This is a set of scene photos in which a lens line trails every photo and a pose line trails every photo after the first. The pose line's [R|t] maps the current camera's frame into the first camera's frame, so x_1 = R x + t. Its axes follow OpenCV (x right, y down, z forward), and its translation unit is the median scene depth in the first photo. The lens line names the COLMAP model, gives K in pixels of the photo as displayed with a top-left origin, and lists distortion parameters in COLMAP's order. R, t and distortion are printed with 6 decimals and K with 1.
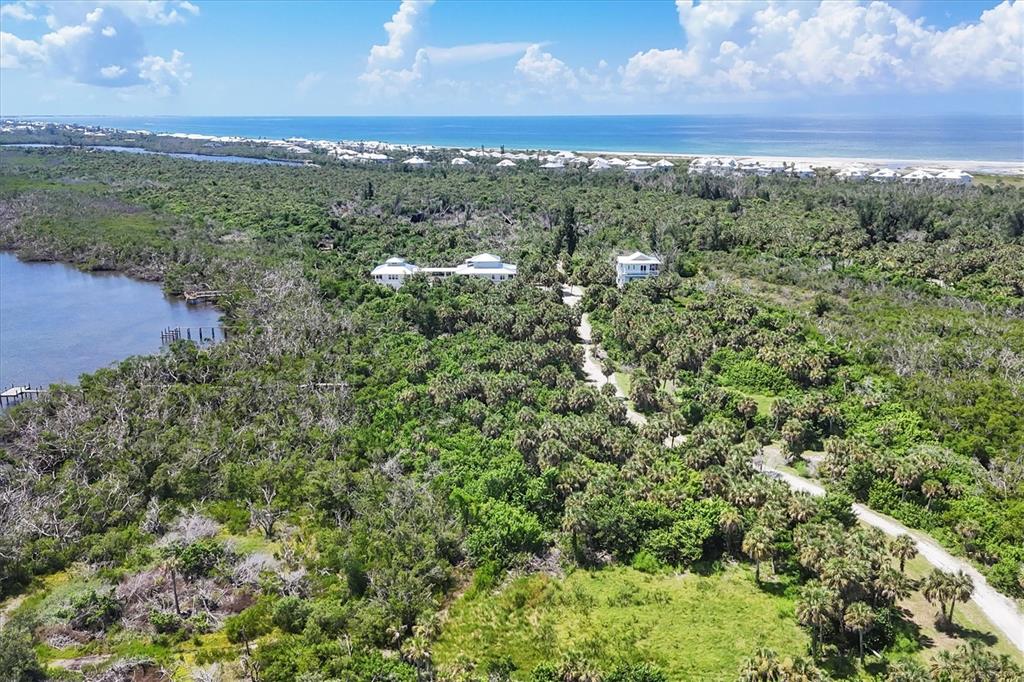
lens RADIAL K [[914.6, 0, 513.9], [0, 914.6, 350.7], [0, 0, 1]] dist [0.070291, -0.072487]
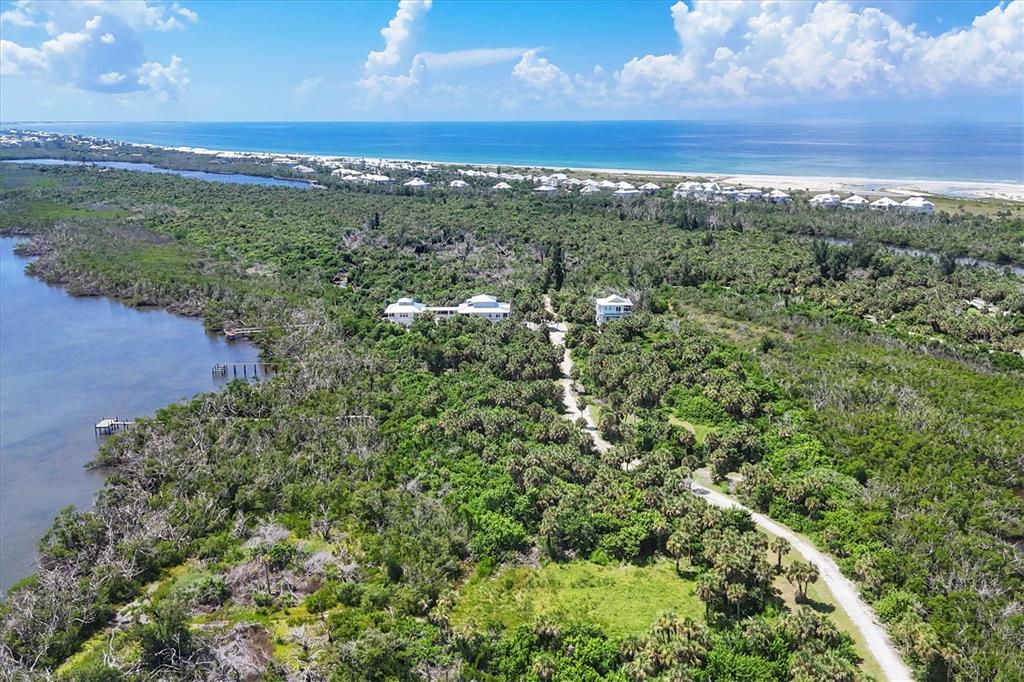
lens RADIAL K [[914.6, 0, 514.8], [0, 914.6, 345.3], [0, 0, 1]] dist [0.070291, -0.072487]
pose [[0.999989, -0.001372, 0.004547, 0.003337], [0.001411, 0.999962, -0.008600, -0.031425], [-0.004535, 0.008606, 0.999953, -0.155466]]
